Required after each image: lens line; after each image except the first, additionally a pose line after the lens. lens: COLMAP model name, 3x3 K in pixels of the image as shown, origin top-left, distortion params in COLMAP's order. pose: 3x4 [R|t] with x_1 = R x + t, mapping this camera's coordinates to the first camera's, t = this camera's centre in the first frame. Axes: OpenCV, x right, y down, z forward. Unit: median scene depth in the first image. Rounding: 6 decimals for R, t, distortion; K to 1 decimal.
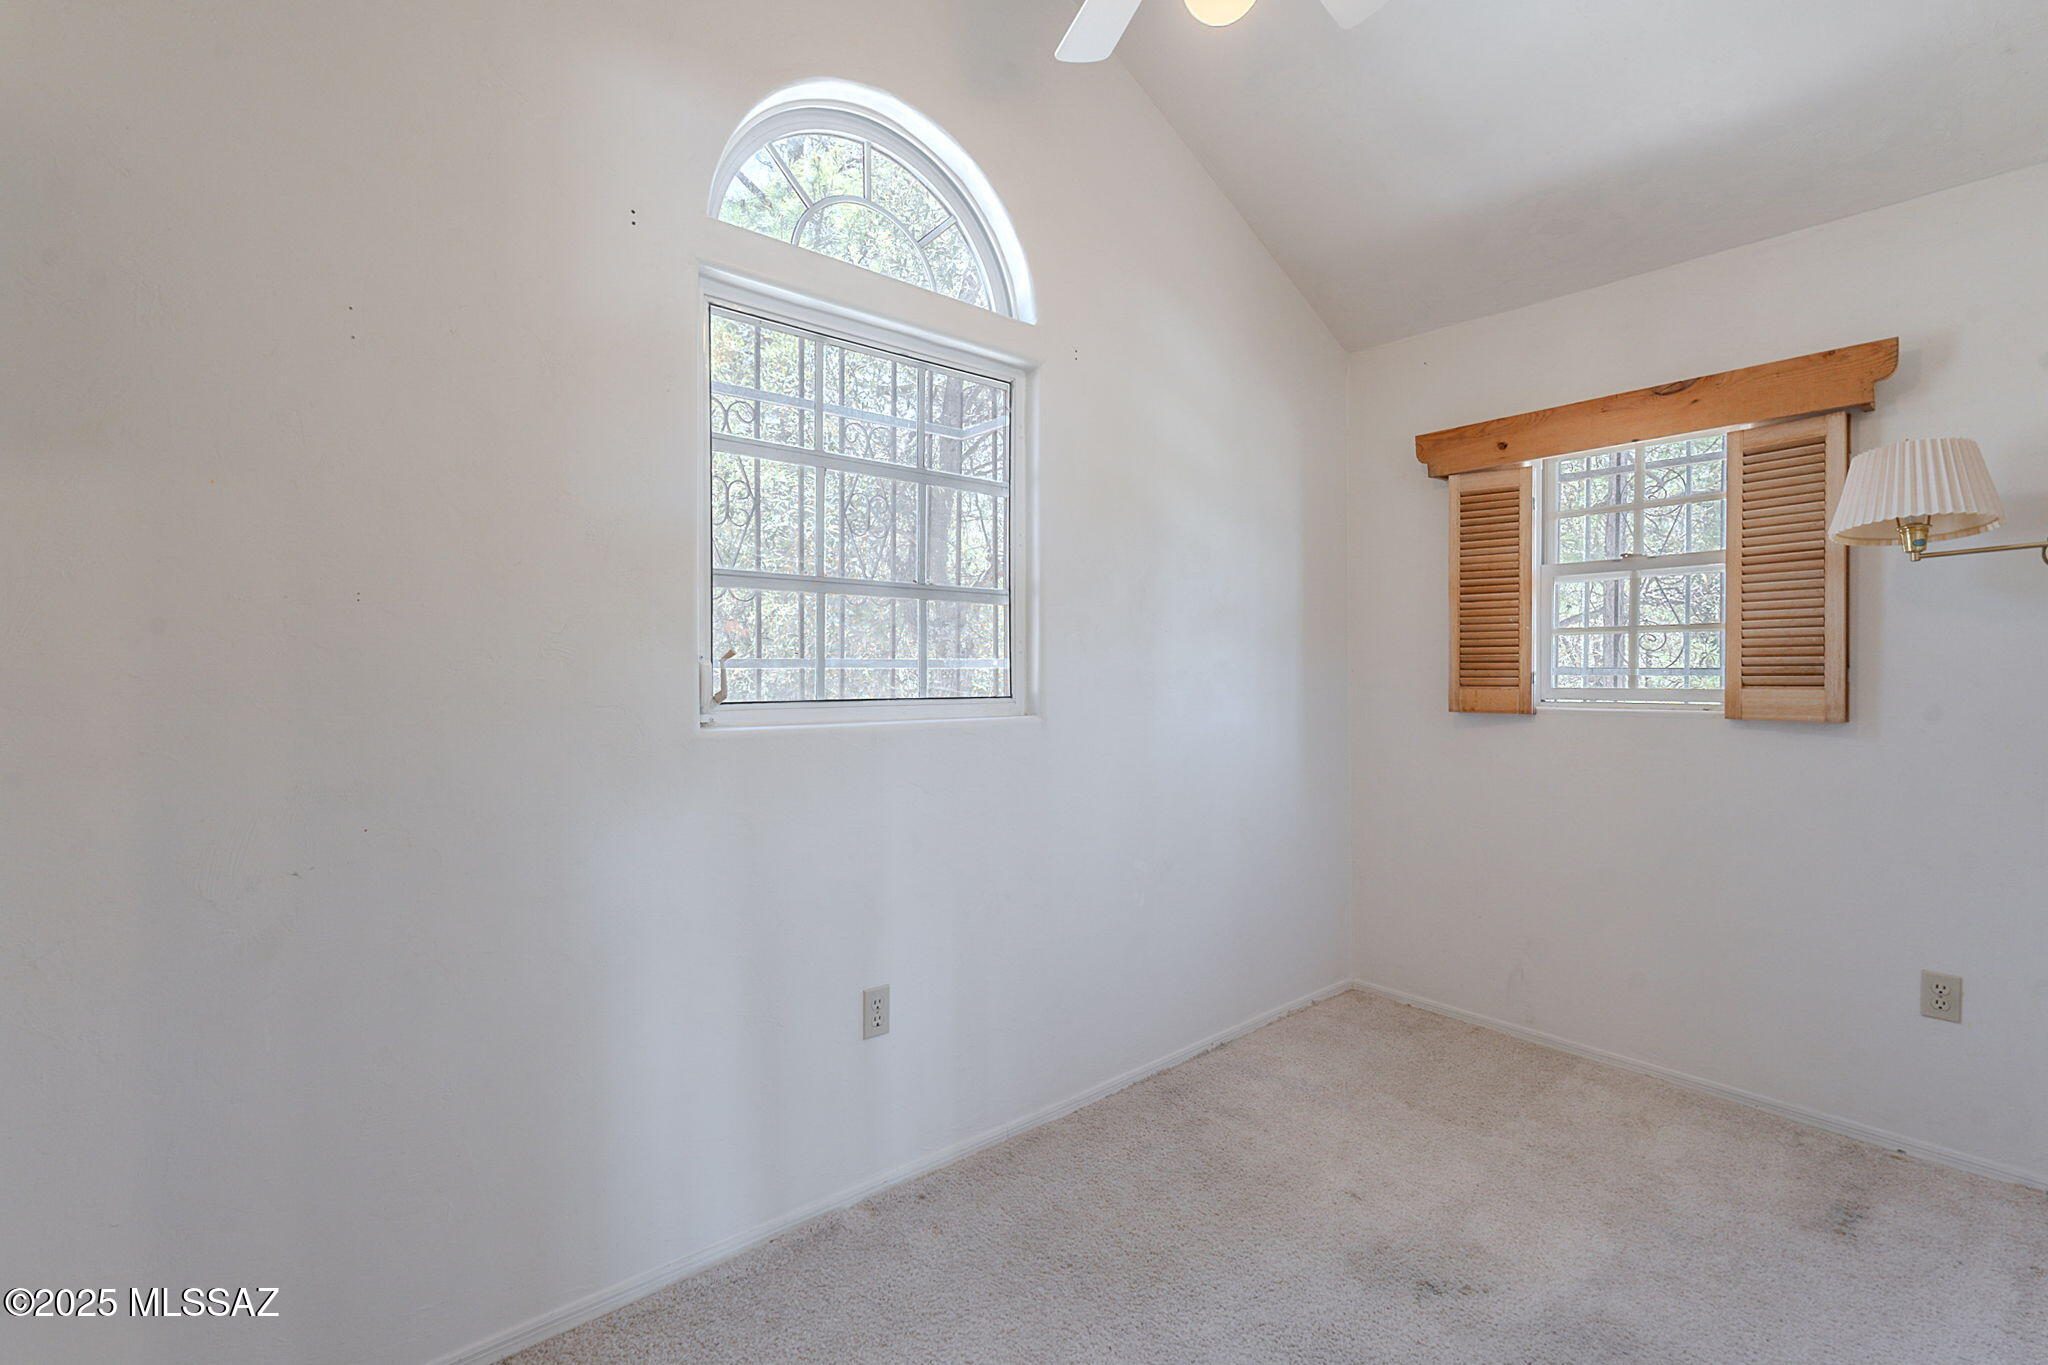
lens RADIAL K [[870.9, 0, 1036.5], [0, 870.9, 680.2], [0, 0, 1]] dist [-0.002553, -0.000137]
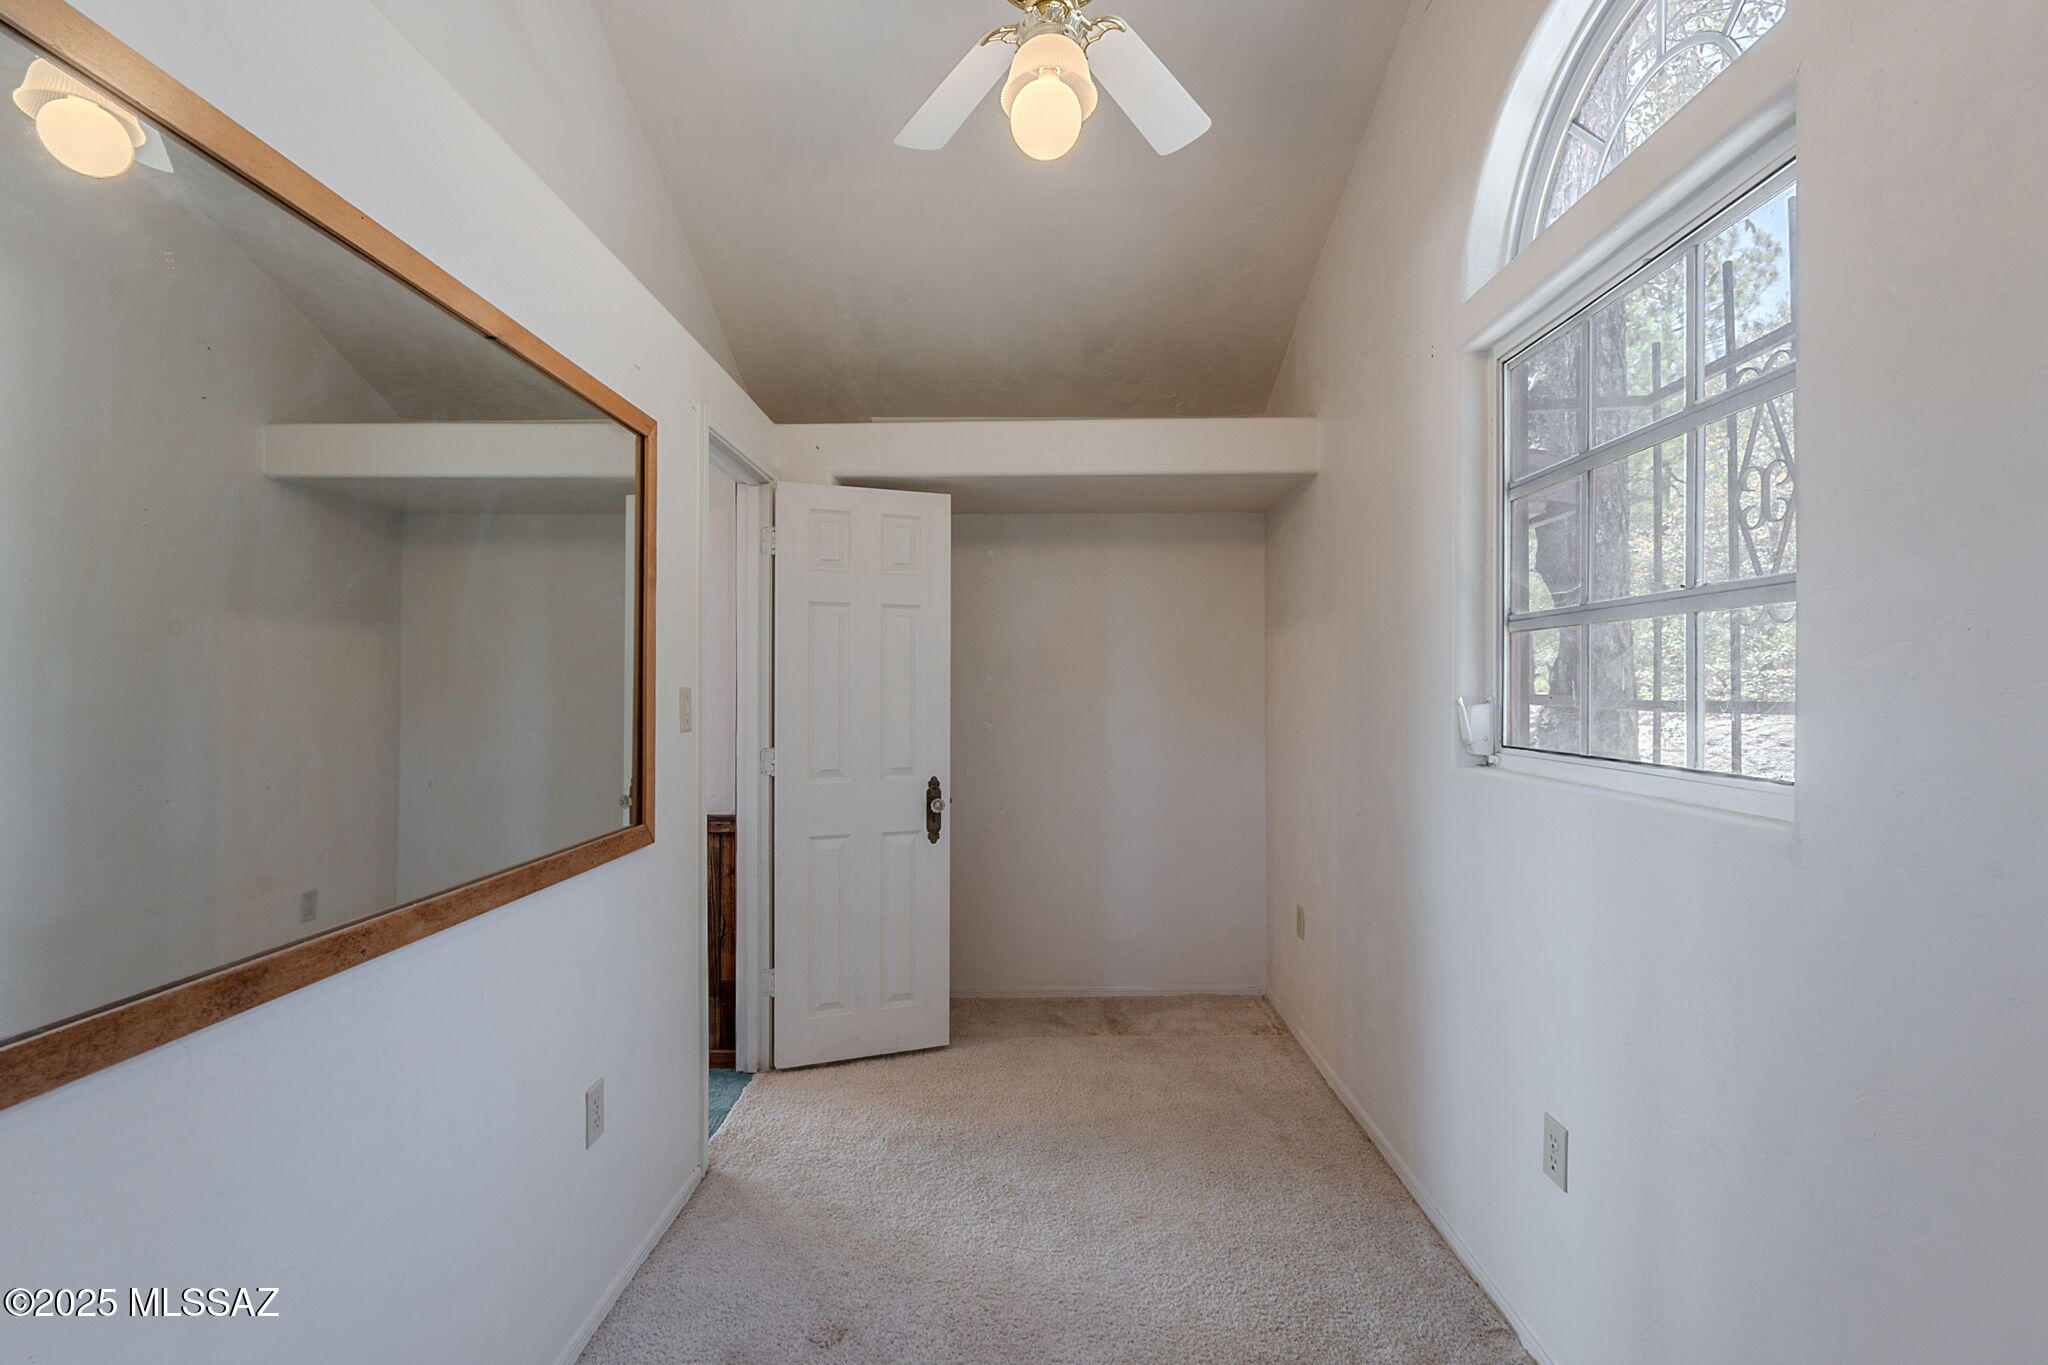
lens RADIAL K [[924.8, 0, 1029.5], [0, 924.8, 680.1], [0, 0, 1]] dist [-0.000880, 0.000586]
pose [[-0.671765, -0.002595, -0.740759, 0.571813], [-0.006907, 0.999972, 0.002760, -0.035874], [0.740732, 0.006971, -0.671765, 0.904678]]
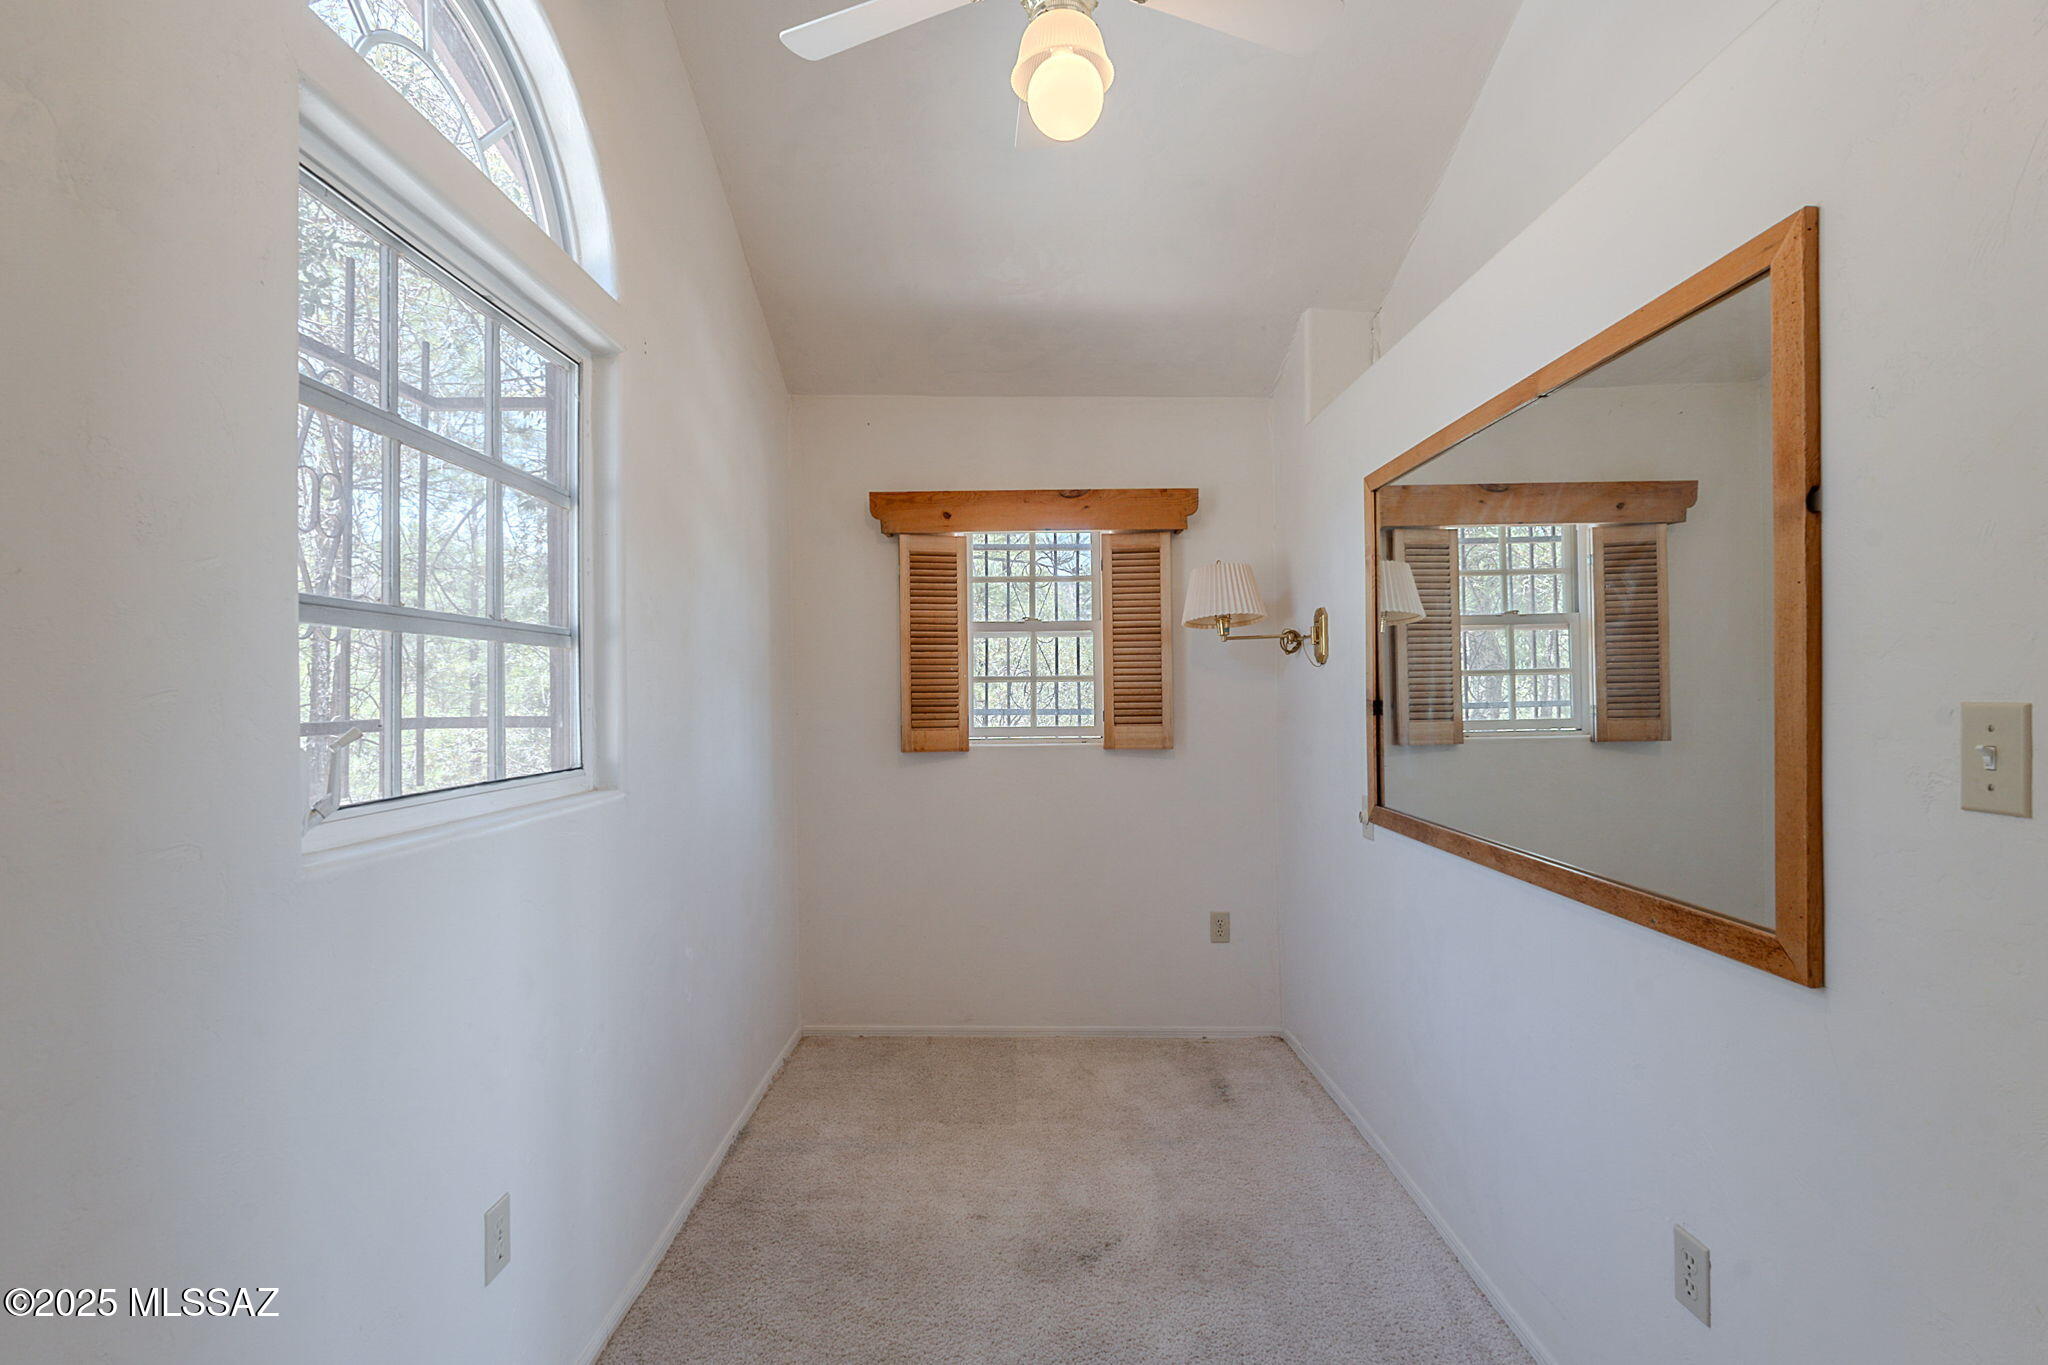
lens RADIAL K [[924.8, 0, 1025.3], [0, 924.8, 686.4], [0, 0, 1]] dist [-0.000880, 0.000586]
pose [[0.674237, 0.001248, 0.738514, -0.334769], [0.014365, 0.999787, -0.014804, -0.032129], [-0.738376, 0.020590, 0.674075, 0.136537]]
